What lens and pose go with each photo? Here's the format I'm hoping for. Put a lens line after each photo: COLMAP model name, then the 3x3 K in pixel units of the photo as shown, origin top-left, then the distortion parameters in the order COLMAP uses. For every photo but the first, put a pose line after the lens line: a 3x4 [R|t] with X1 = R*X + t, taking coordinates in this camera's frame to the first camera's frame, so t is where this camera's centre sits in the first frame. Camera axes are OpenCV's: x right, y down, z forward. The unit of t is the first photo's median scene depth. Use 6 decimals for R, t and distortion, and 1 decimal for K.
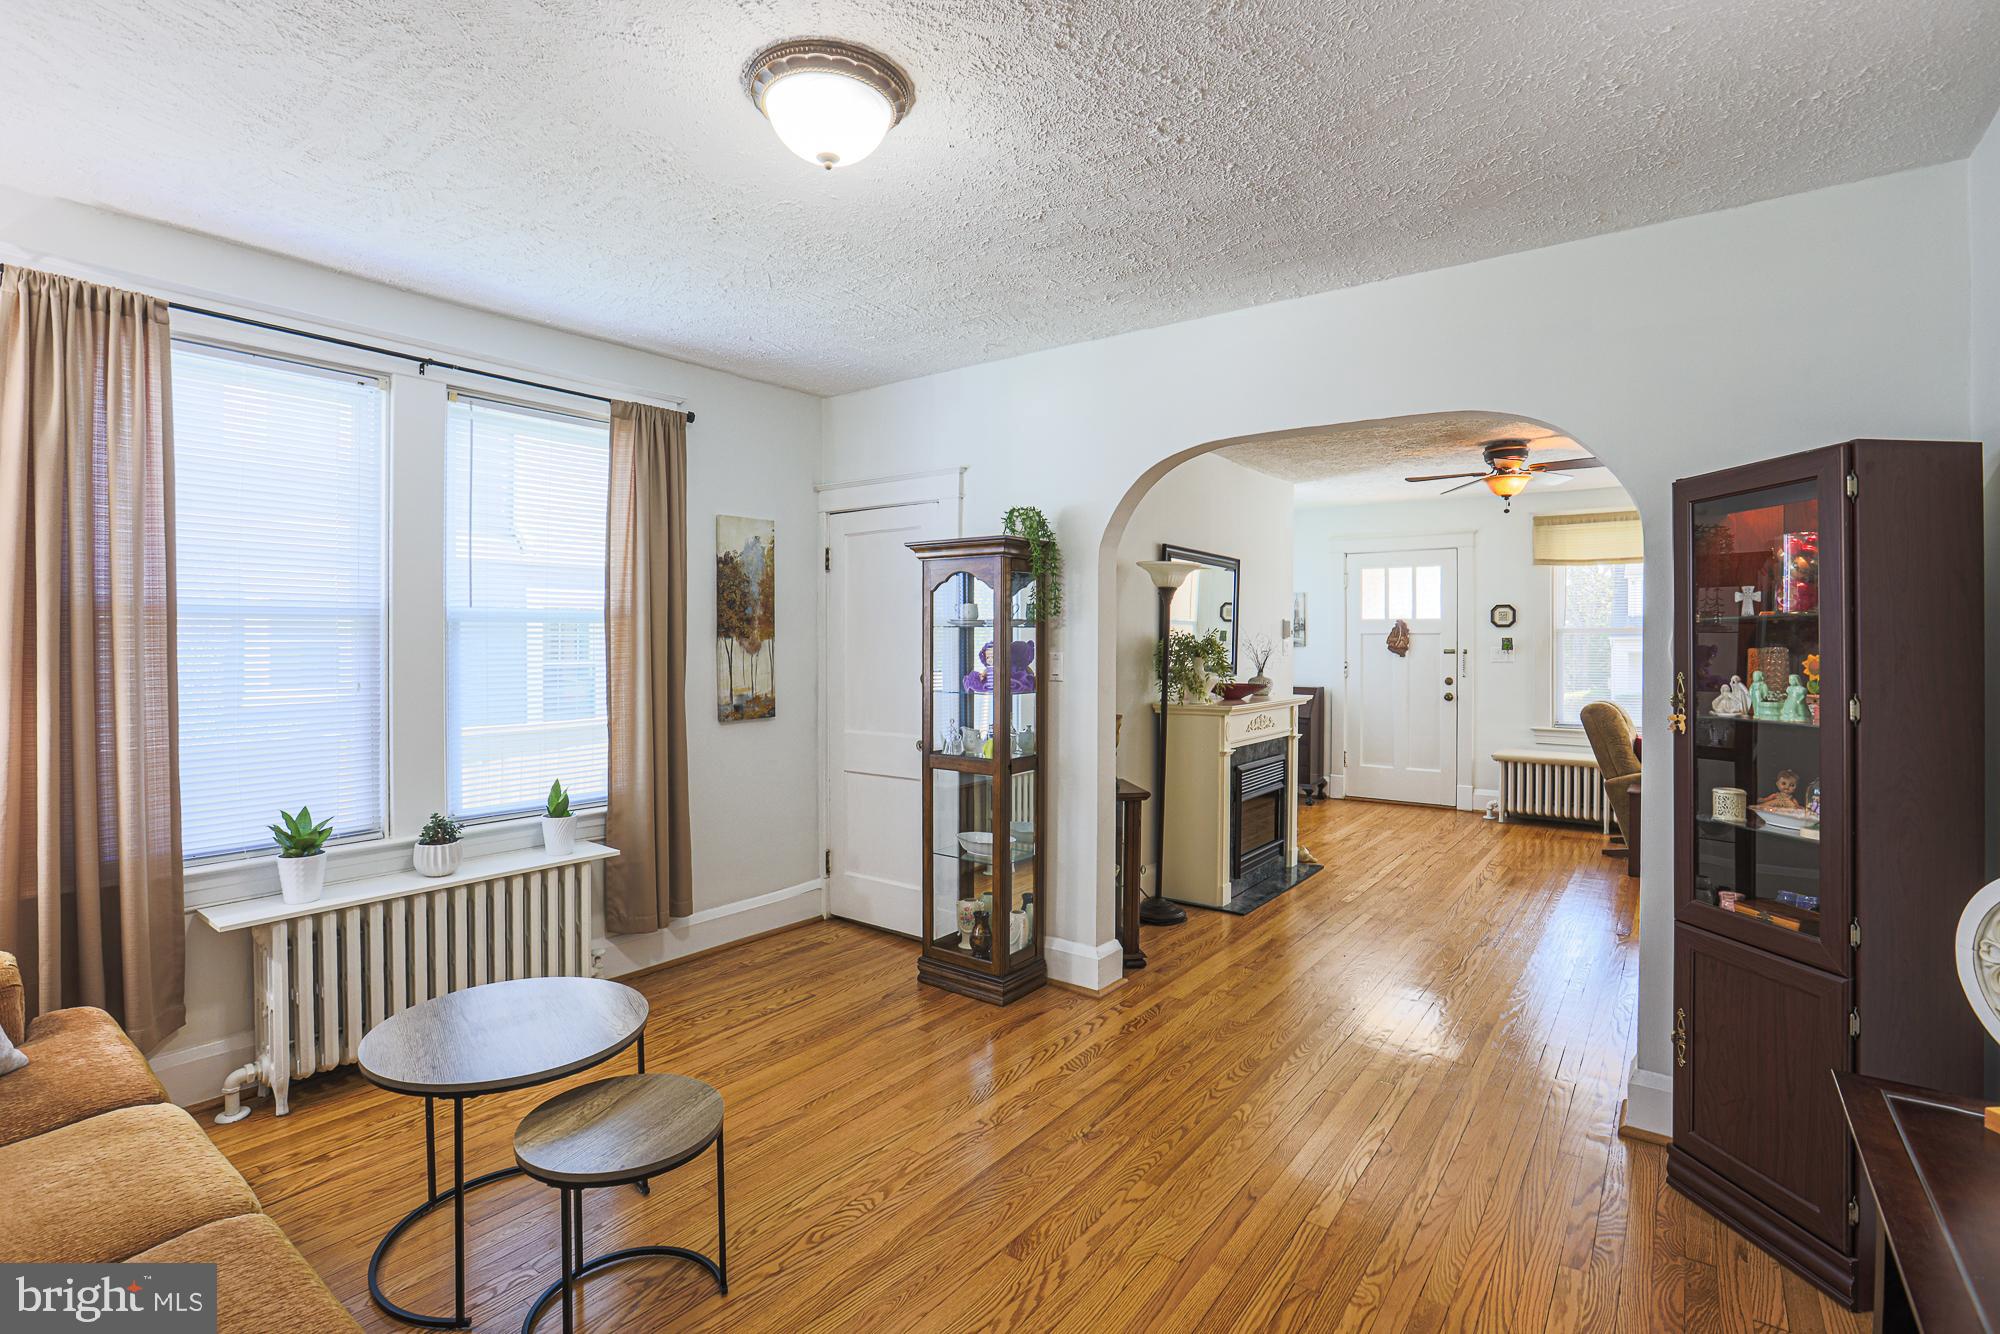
lens RADIAL K [[930.6, 0, 1003.4], [0, 930.6, 644.9], [0, 0, 1]] dist [-0.041450, 0.000040]
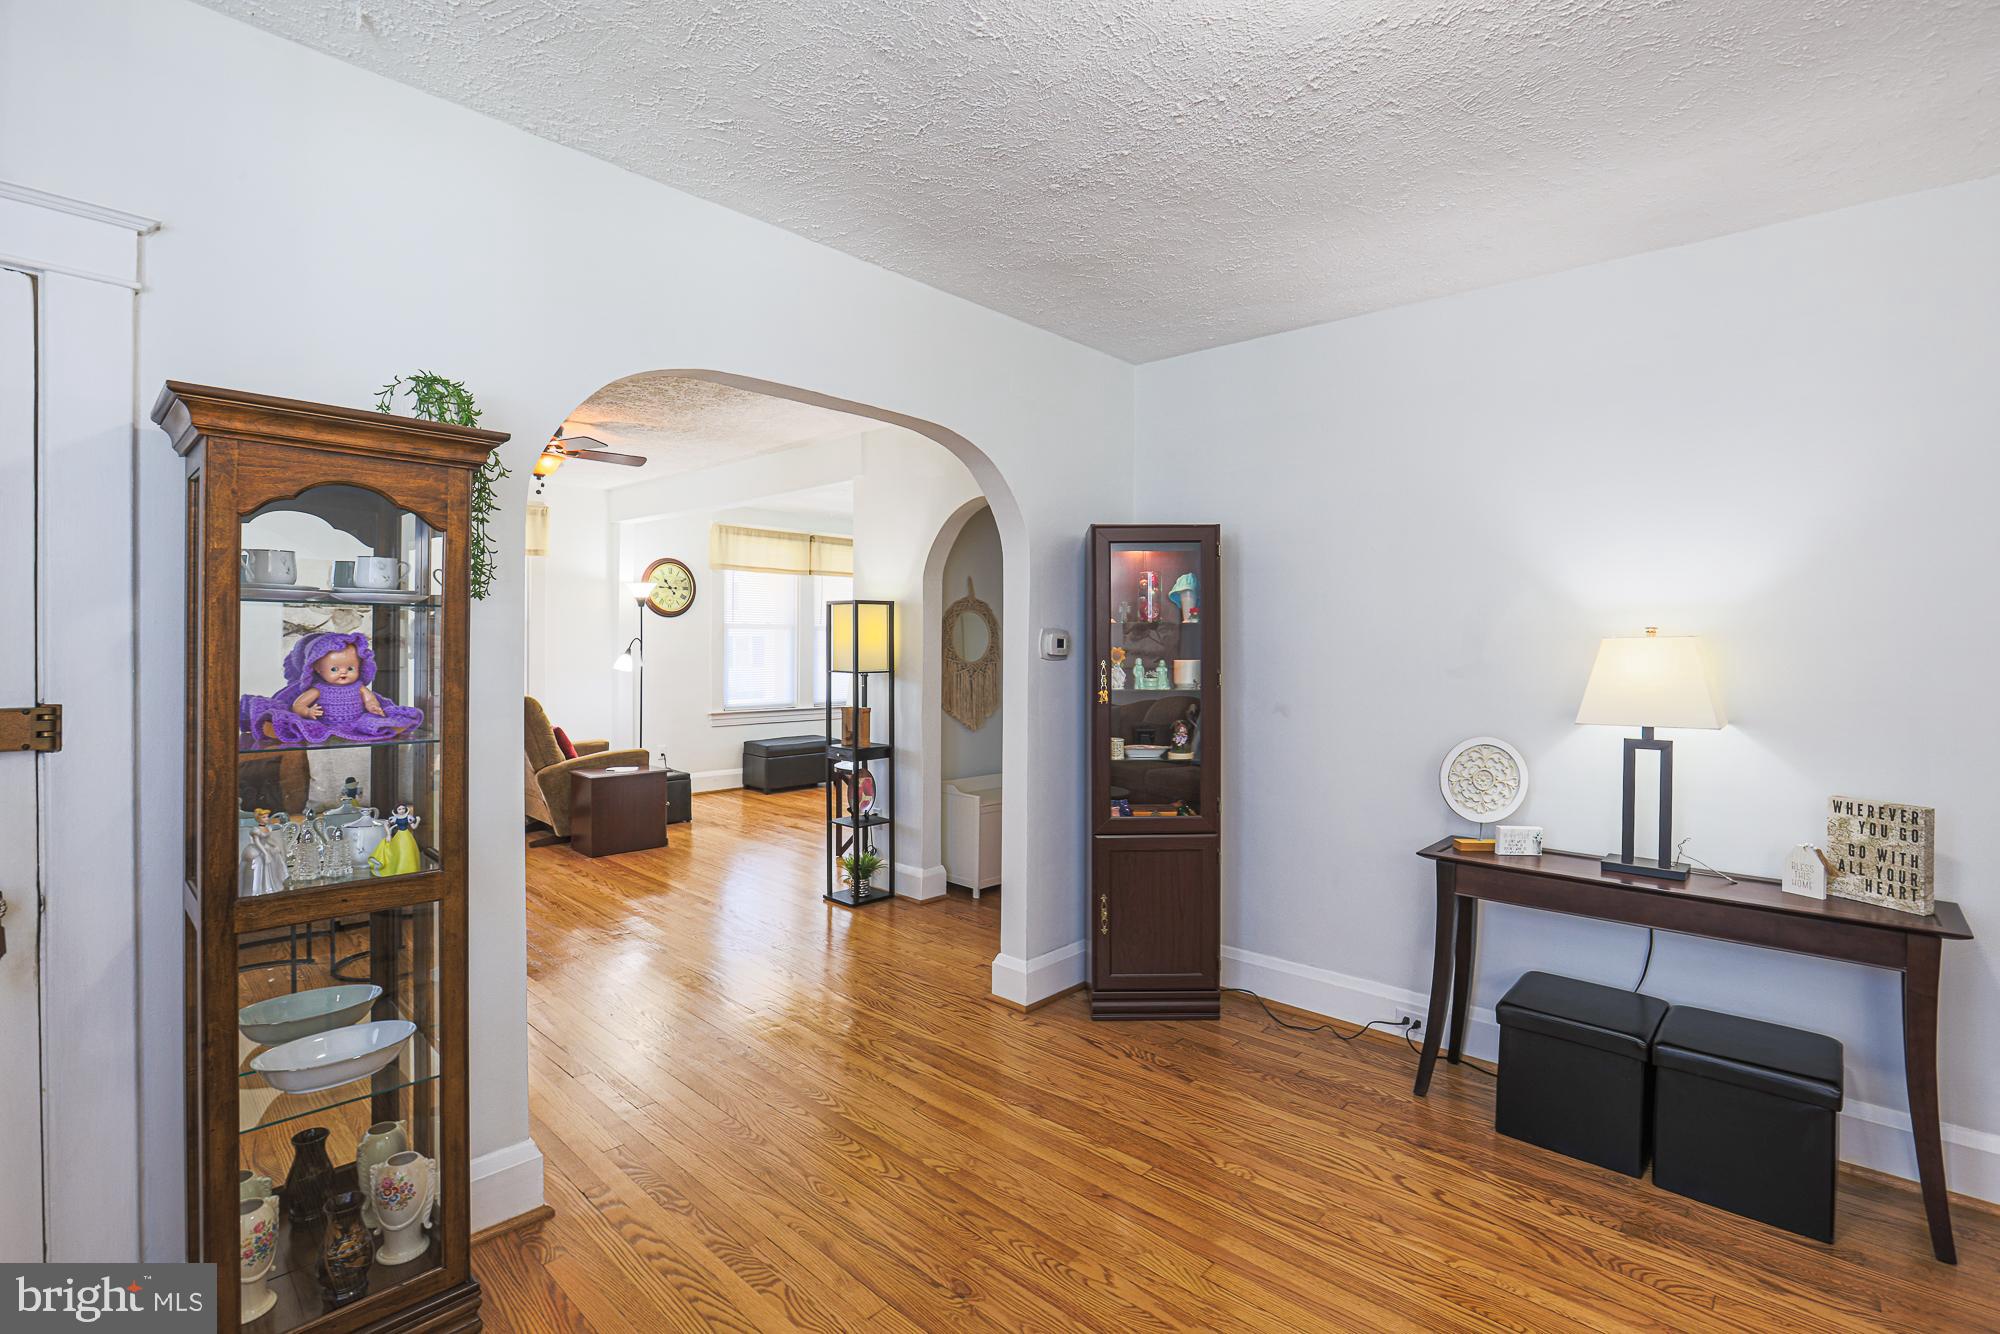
lens RADIAL K [[923.9, 0, 1005.6], [0, 923.9, 655.1], [0, 0, 1]] dist [-0.062188, 0.021546]
pose [[0.102694, -0.019116, 0.994529, -0.246866], [-0.005130, 0.999792, 0.019747, -0.002289], [-0.994700, -0.007130, 0.102575, 0.349127]]
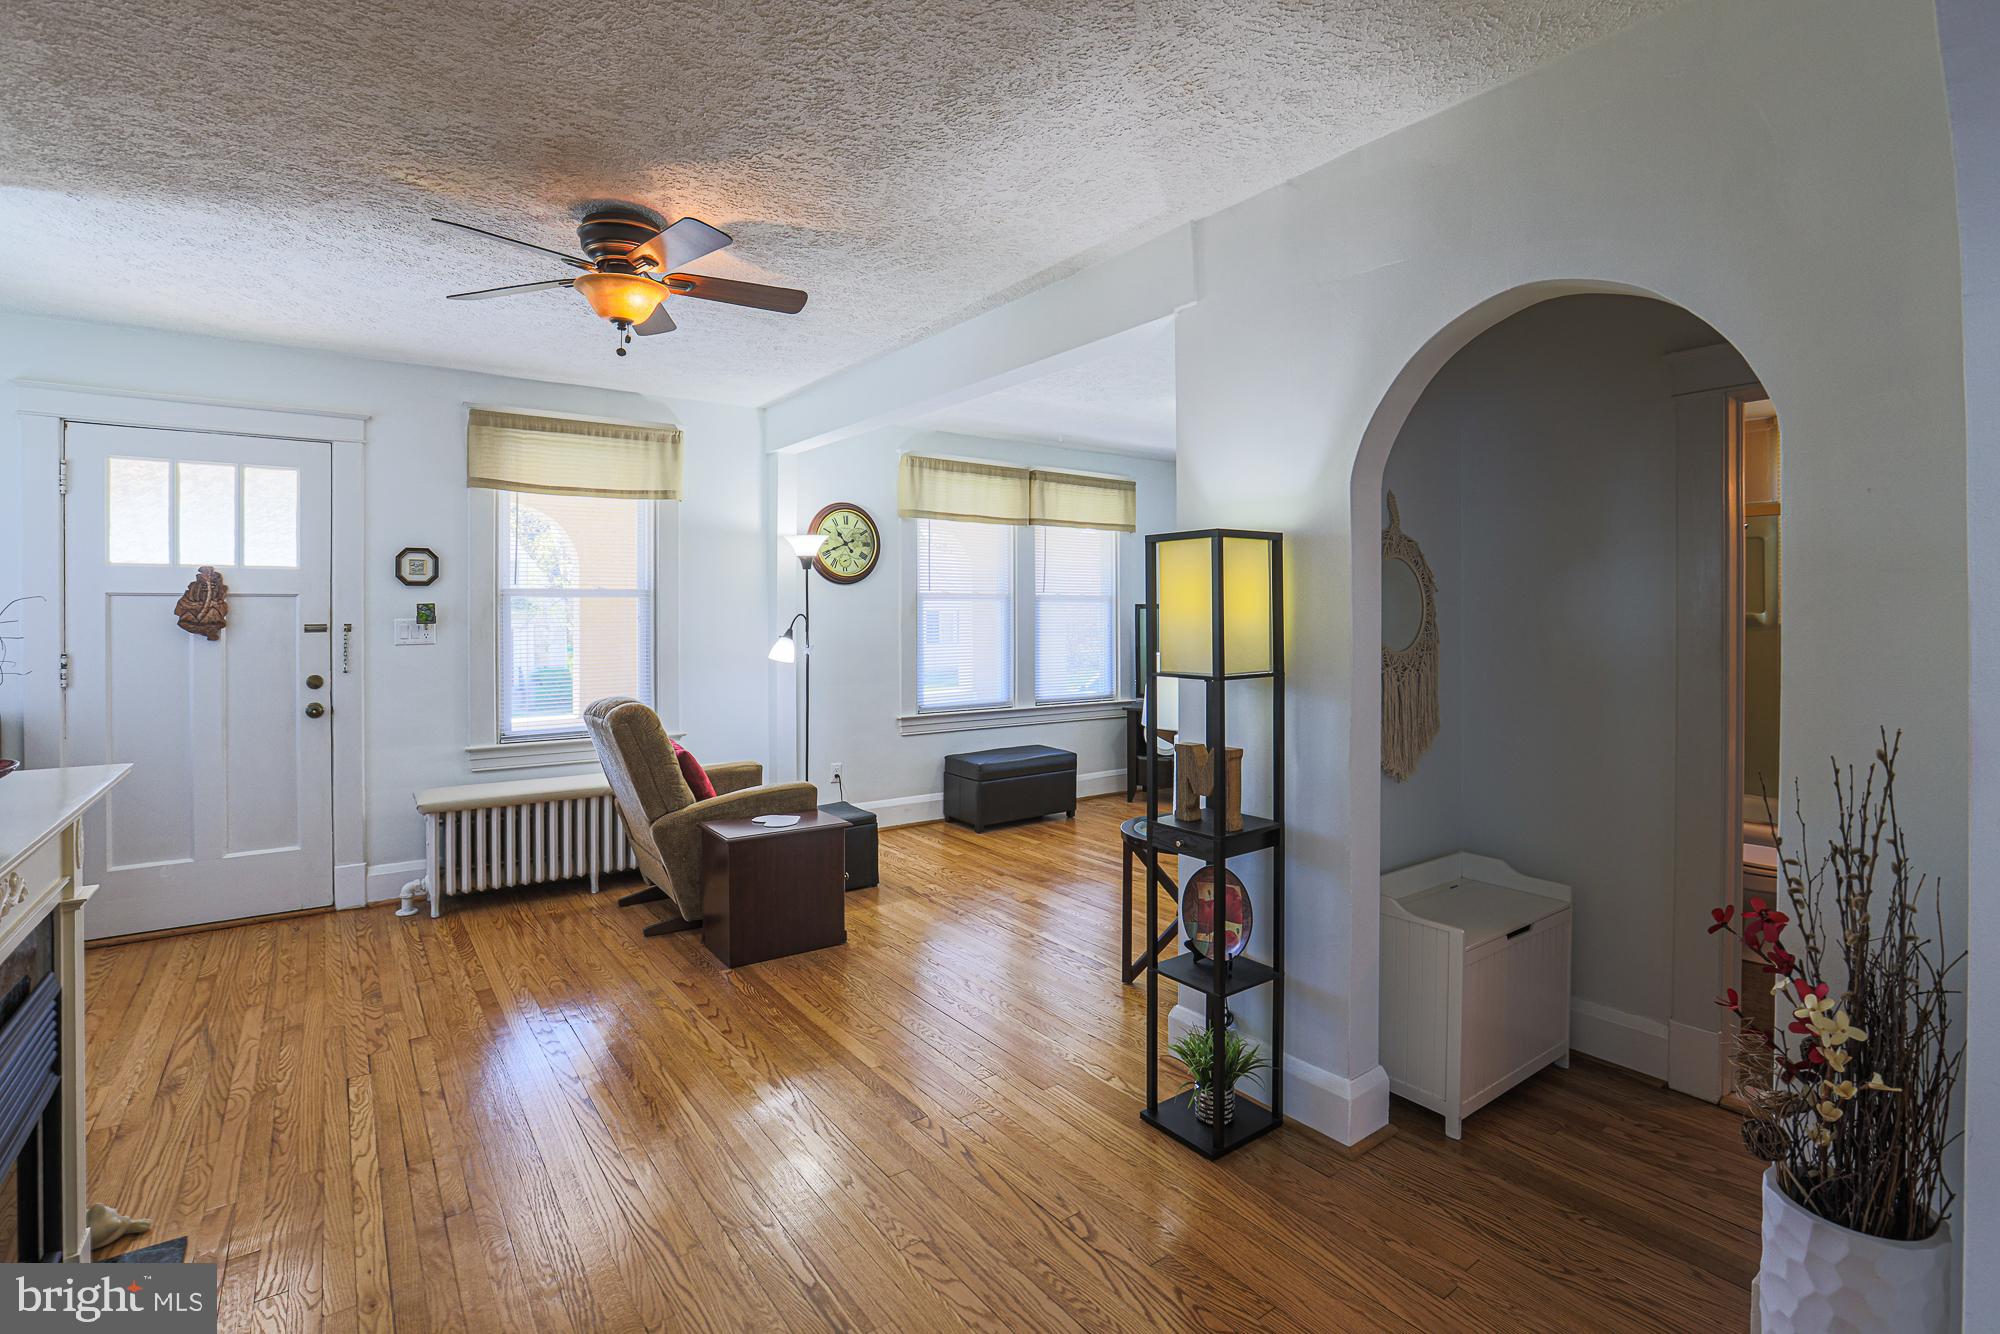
lens RADIAL K [[934.6, 0, 986.3], [0, 934.6, 613.5], [0, 0, 1]] dist [-0.060884, 0.025430]
pose [[0.296428, -0.004536, 0.955045, 0.094056], [0.006875, 0.999973, 0.002615, -0.000145], [-0.955031, 0.005791, 0.296451, 0.519161]]
